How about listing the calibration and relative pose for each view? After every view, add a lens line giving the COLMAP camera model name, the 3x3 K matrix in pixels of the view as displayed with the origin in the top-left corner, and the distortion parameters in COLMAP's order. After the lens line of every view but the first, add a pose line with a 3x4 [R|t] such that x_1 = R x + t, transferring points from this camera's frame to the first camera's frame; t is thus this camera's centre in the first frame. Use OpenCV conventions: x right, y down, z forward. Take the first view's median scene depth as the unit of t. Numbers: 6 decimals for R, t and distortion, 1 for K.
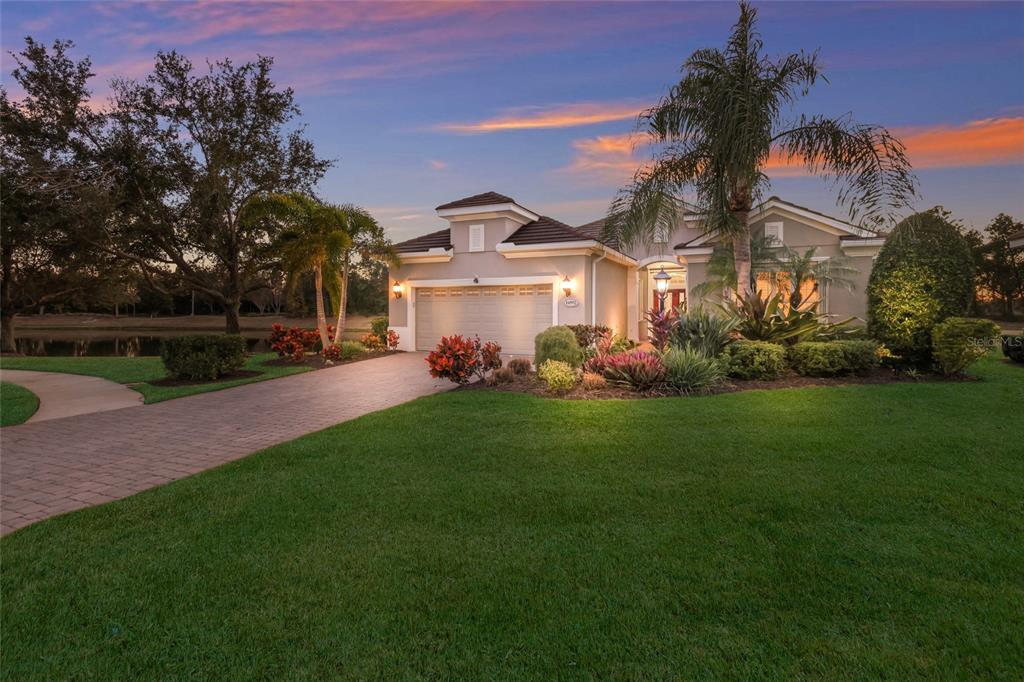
lens RADIAL K [[503.6, 0, 503.5], [0, 503.6, 310.3], [0, 0, 1]] dist [0.000777, -0.000422]
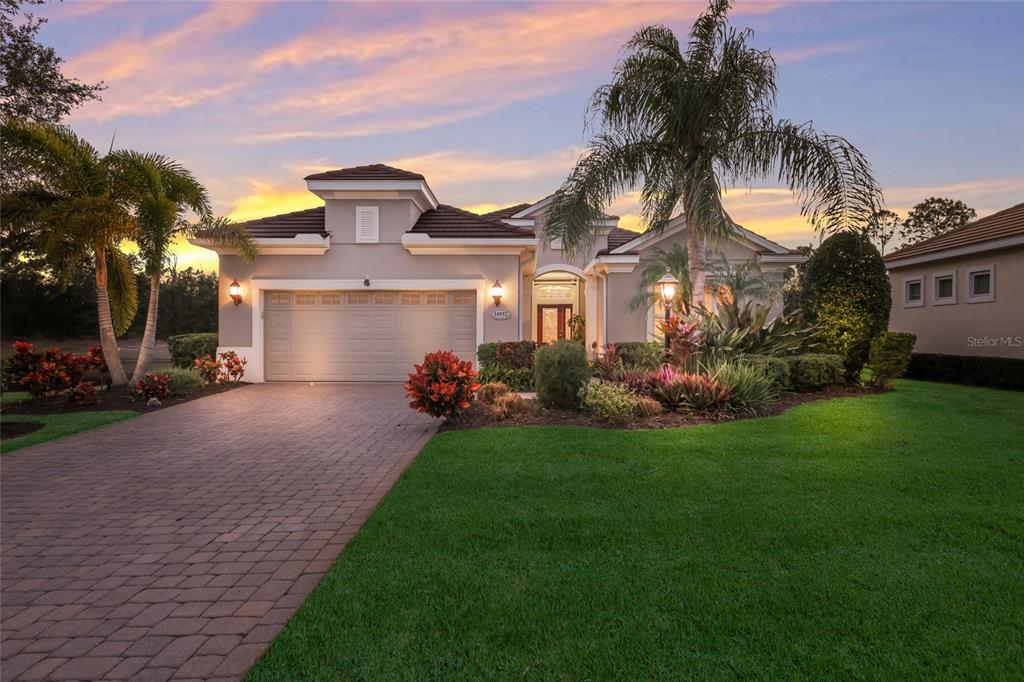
lens RADIAL K [[587.9, 0, 510.5], [0, 587.9, 343.7], [0, 0, 1]] dist [0.002505, -0.001211]
pose [[0.910358, -0.002389, 0.413815, -0.226722], [-0.003967, 0.999887, 0.014501, 0.017292], [-0.413803, -0.014843, 0.910246, 0.138886]]
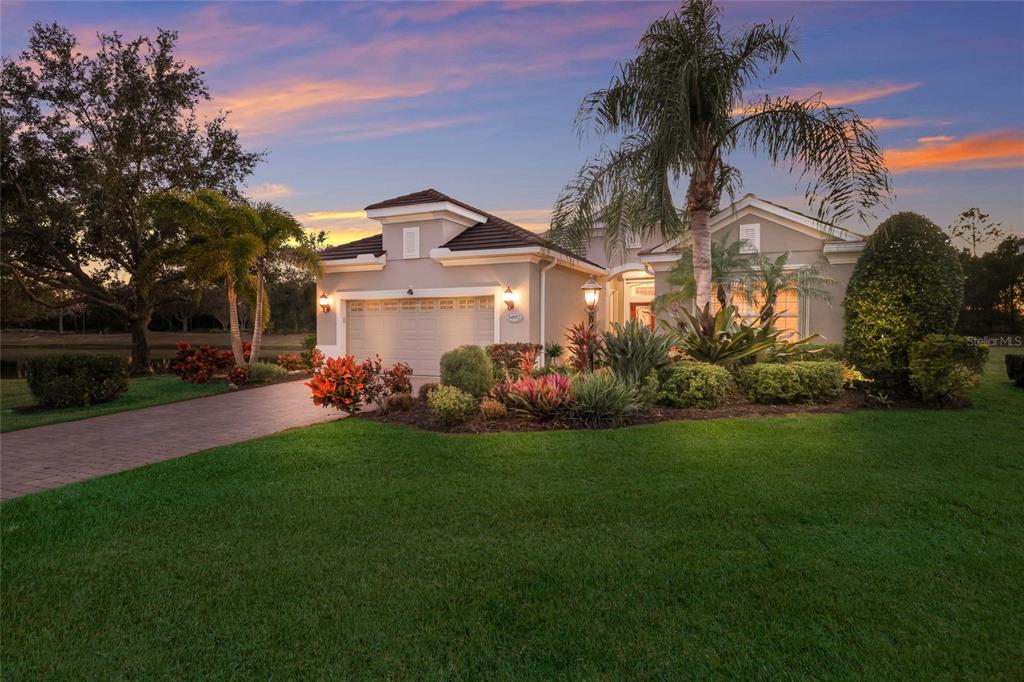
lens RADIAL K [[560.2, 0, 508.3], [0, 560.2, 336.1], [0, 0, 1]] dist [0.002306, 0.000672]
pose [[0.999996, -0.000231, 0.002823, 0.115723], [0.000180, 0.999835, 0.018169, -0.000277], [-0.002826, -0.018169, 0.999831, 0.034445]]
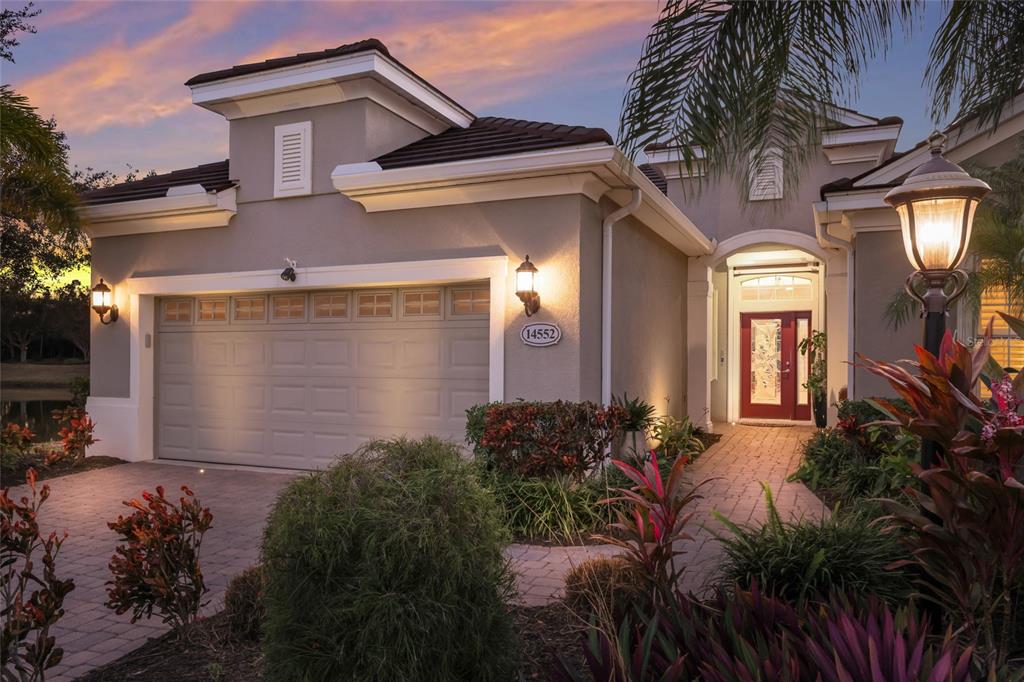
lens RADIAL K [[724.5, 0, 509.6], [0, 724.5, 351.5], [0, 0, 1]] dist [-0.001430, -0.001826]
pose [[0.999467, 0.004291, 0.032362, 0.092705], [-0.004090, 0.999972, -0.006288, -0.000276], [-0.032388, 0.006153, 0.999456, 0.485102]]
